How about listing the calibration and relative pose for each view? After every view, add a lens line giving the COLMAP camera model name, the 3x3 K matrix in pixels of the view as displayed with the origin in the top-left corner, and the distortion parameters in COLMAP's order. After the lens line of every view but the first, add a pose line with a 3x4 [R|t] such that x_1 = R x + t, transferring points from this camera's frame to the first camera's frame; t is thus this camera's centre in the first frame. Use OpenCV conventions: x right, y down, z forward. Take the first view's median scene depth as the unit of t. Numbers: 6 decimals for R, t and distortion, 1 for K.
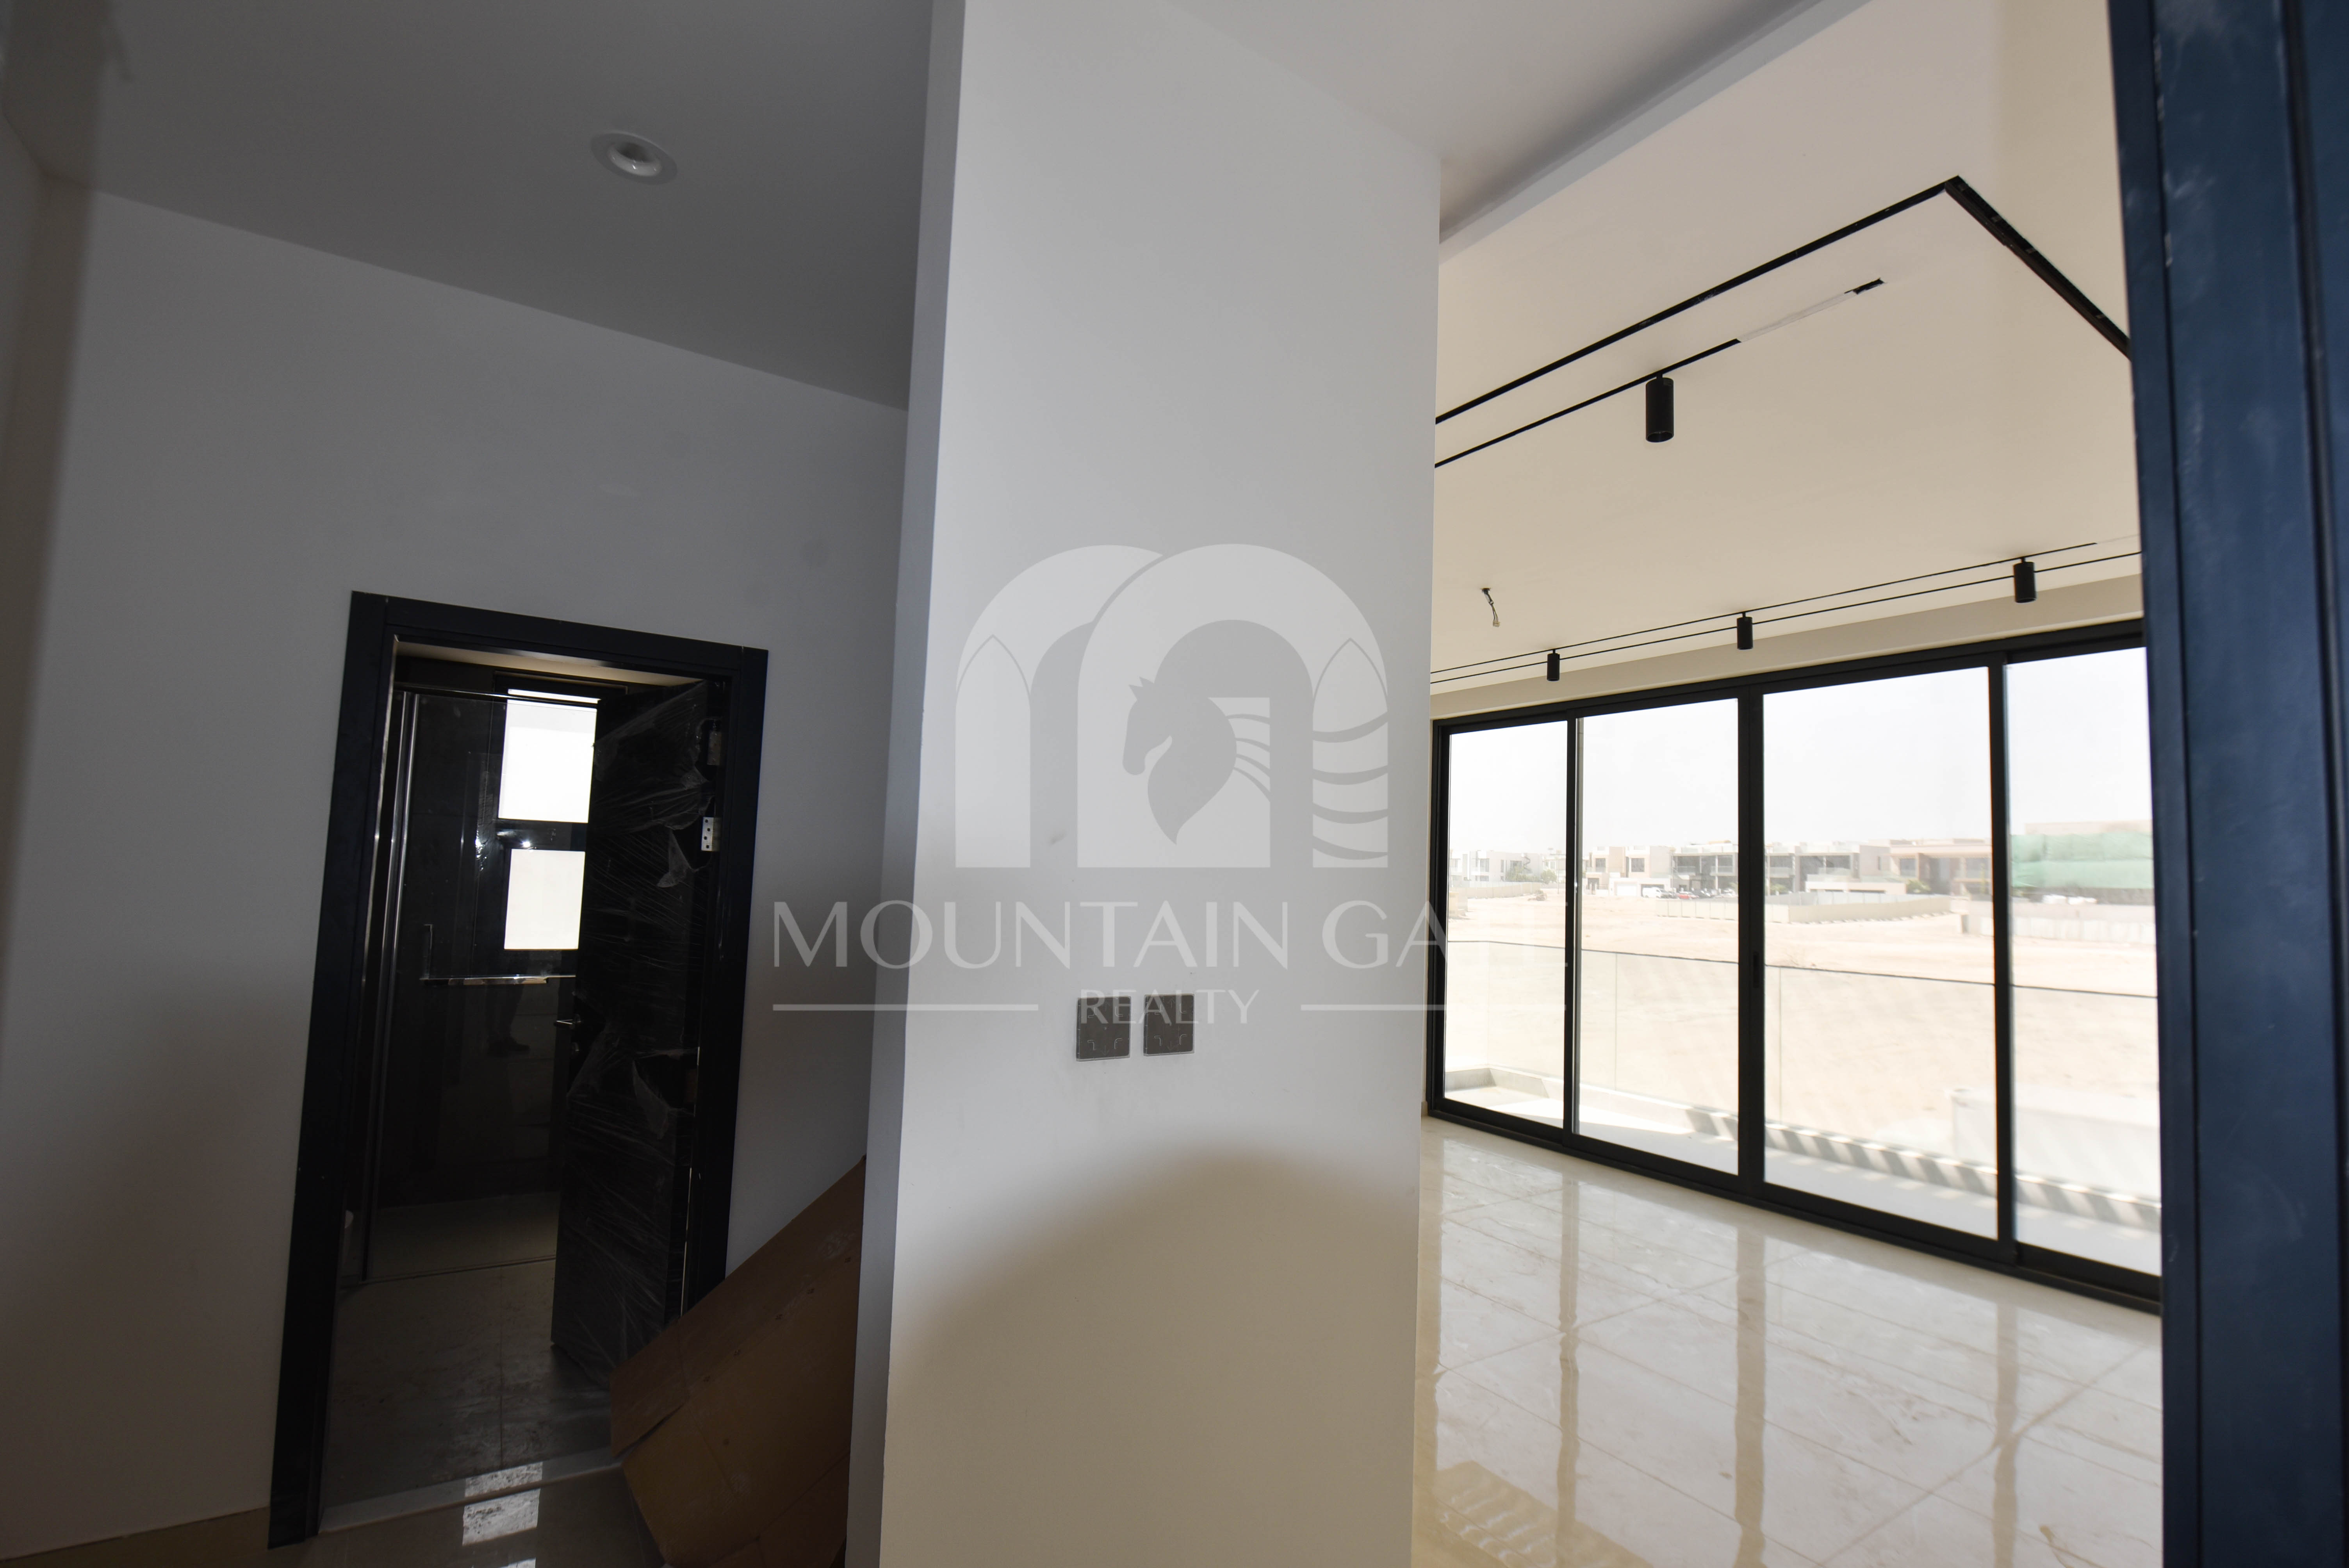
lens RADIAL K [[1050.3, 0, 1186.4], [0, 1050.3, 801.7], [0, 0, 1]] dist [-0.010892, -0.002199]
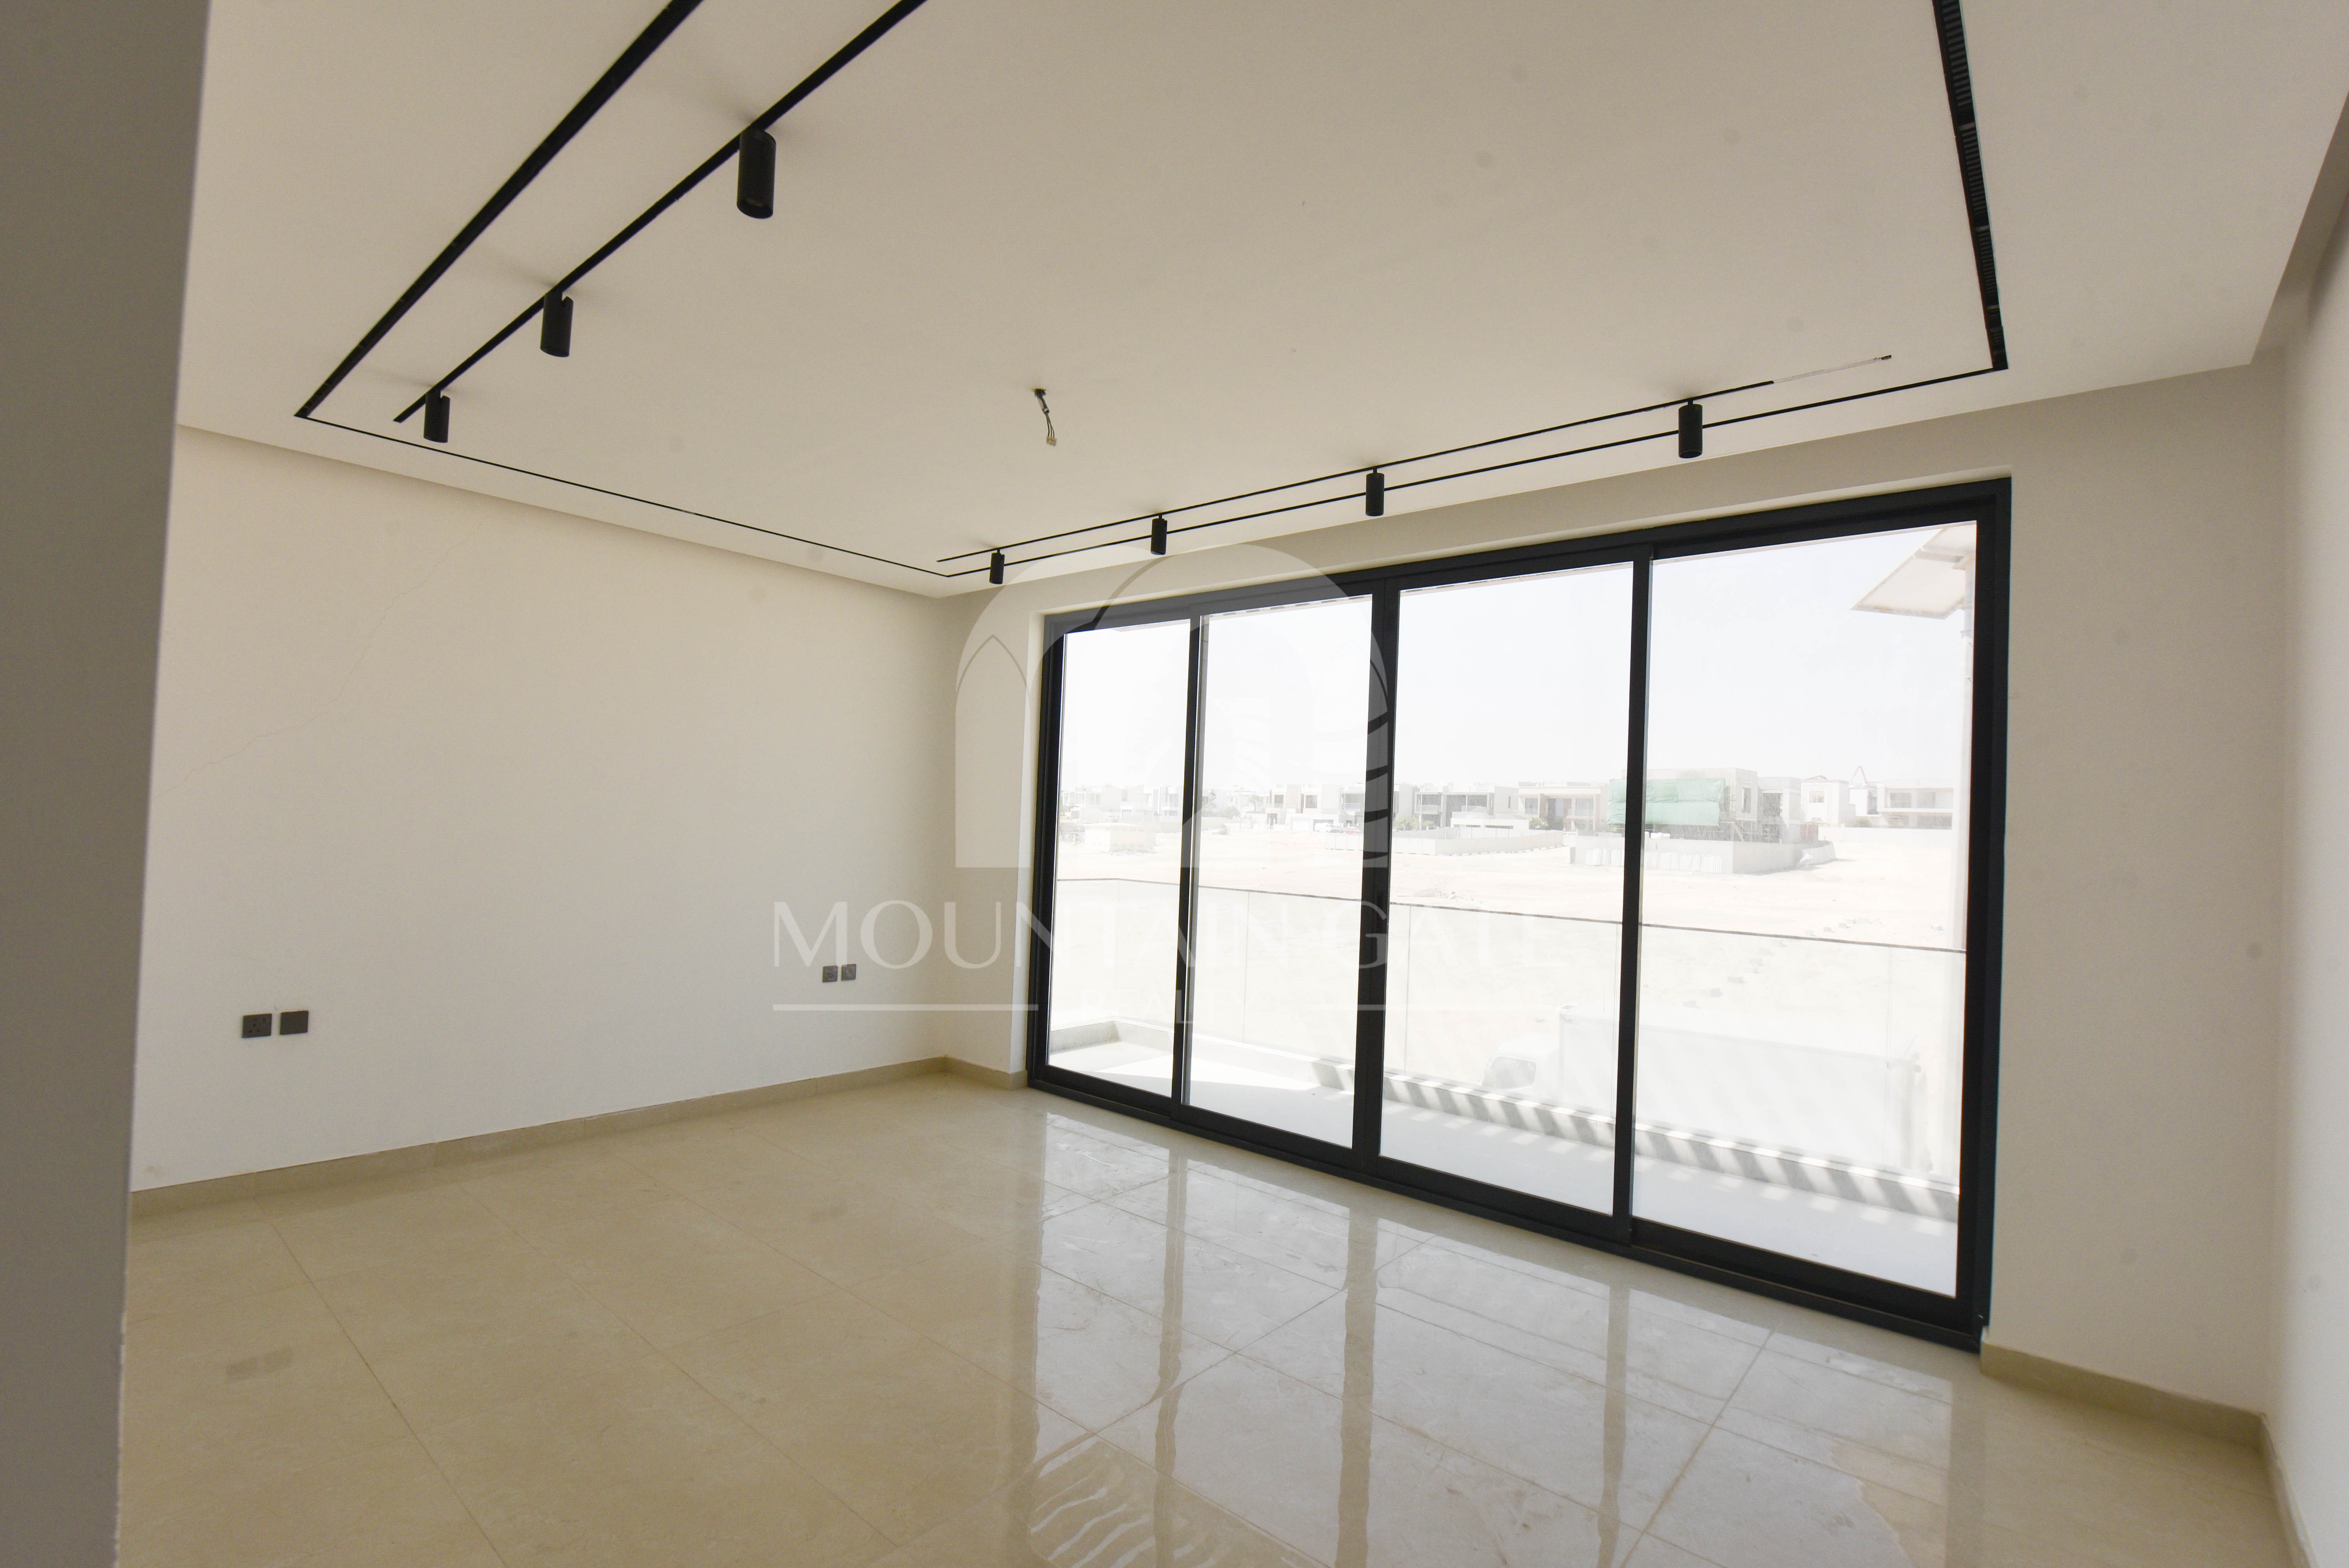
lens RADIAL K [[1050.3, 0, 1174.4], [0, 1050.3, 791.8], [0, 0, 1]] dist [-0.010892, -0.002199]
pose [[0.962253, 0.012754, 0.271856, 0.123927], [-0.027334, 0.998380, 0.049912, 0.019847], [-0.270779, -0.055459, 0.961043, 0.188886]]
